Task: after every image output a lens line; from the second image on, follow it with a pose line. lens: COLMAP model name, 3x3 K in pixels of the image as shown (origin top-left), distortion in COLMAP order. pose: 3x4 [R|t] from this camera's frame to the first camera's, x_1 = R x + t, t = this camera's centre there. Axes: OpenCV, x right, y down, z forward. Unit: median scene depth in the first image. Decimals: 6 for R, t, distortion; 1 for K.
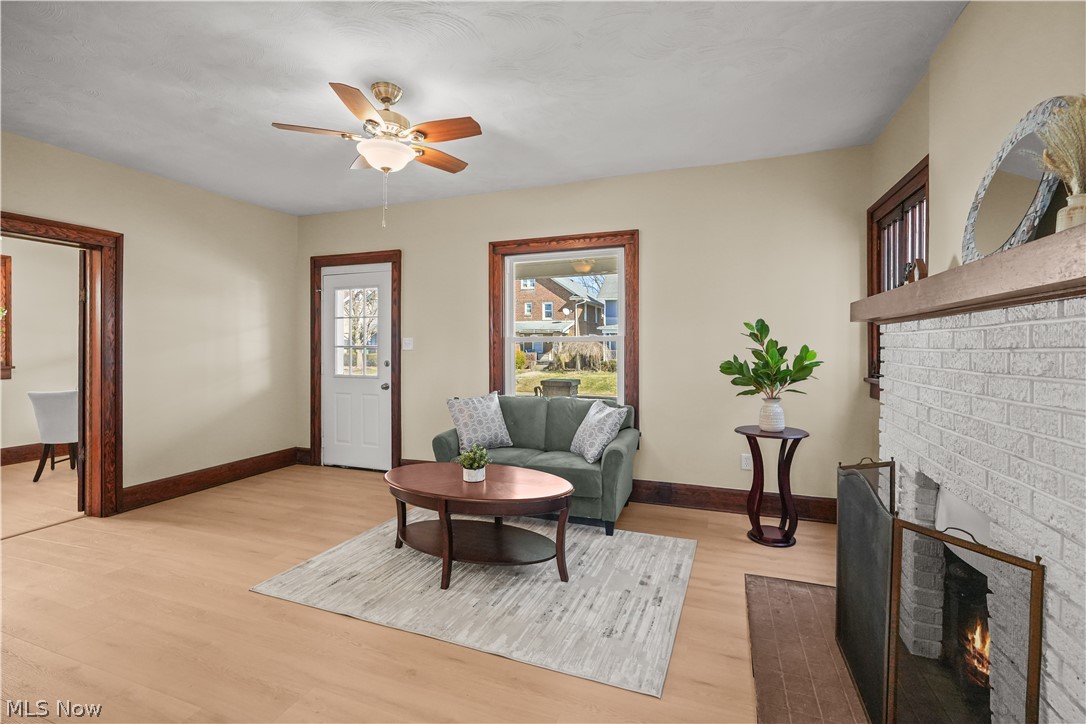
lens RADIAL K [[484.2, 0, 560.9], [0, 484.2, 348.5], [0, 0, 1]] dist [-0.012529, 0.006496]
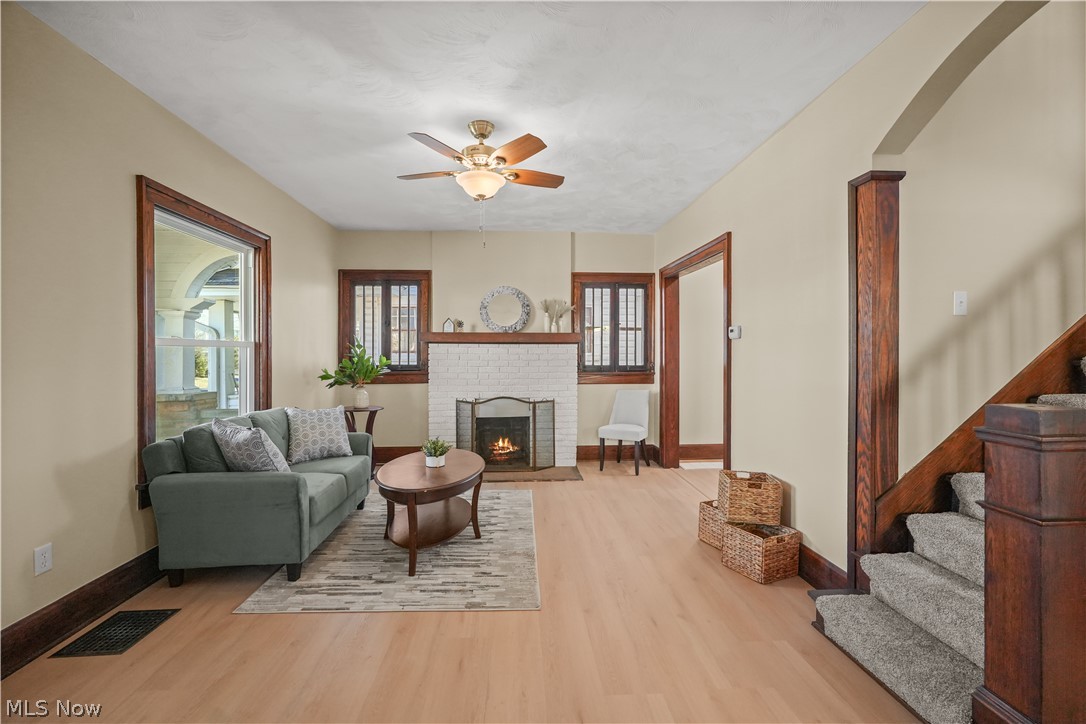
lens RADIAL K [[484.2, 0, 540.1], [0, 484.2, 356.9], [0, 0, 1]] dist [-0.012529, 0.006496]
pose [[-0.386976, -0.003776, 0.922082, -0.878516], [0.008320, 0.999937, 0.007587, 0.001546], [-0.922052, 0.010607, -0.386920, 0.788383]]
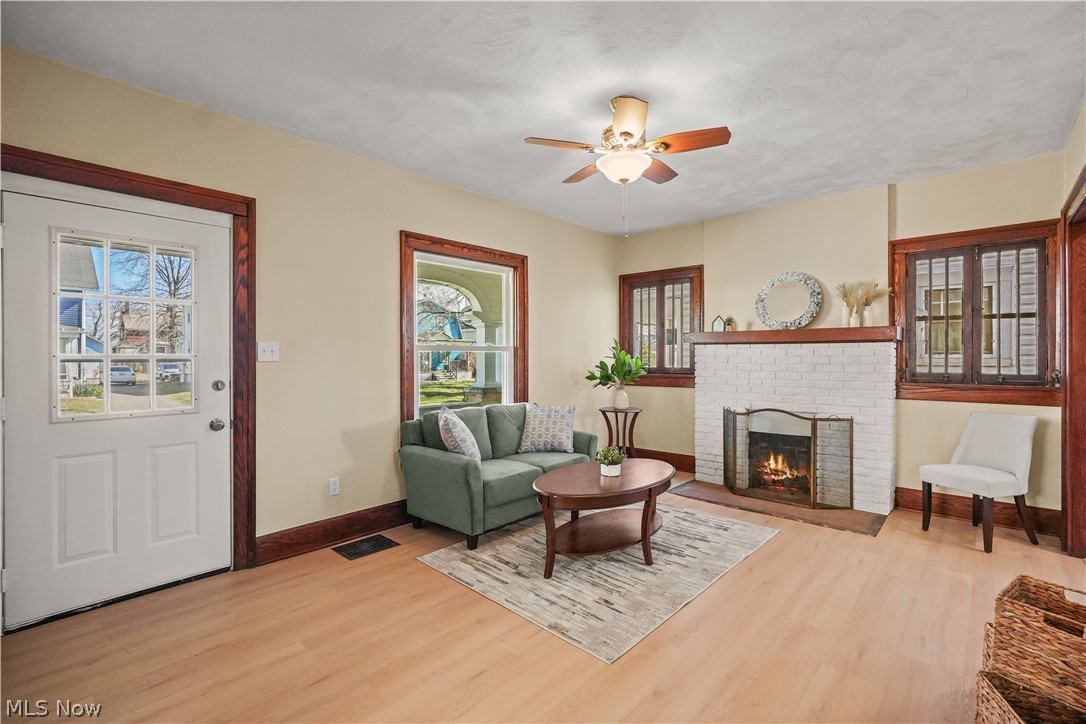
lens RADIAL K [[484.2, 0, 541.2], [0, 484.2, 356.8], [0, 0, 1]] dist [-0.012529, 0.006496]
pose [[0.390735, -0.001768, 0.920501, -0.819740], [0.009318, 0.999955, -0.002035, 0.001545], [-0.920456, 0.009372, 0.390734, 0.459218]]
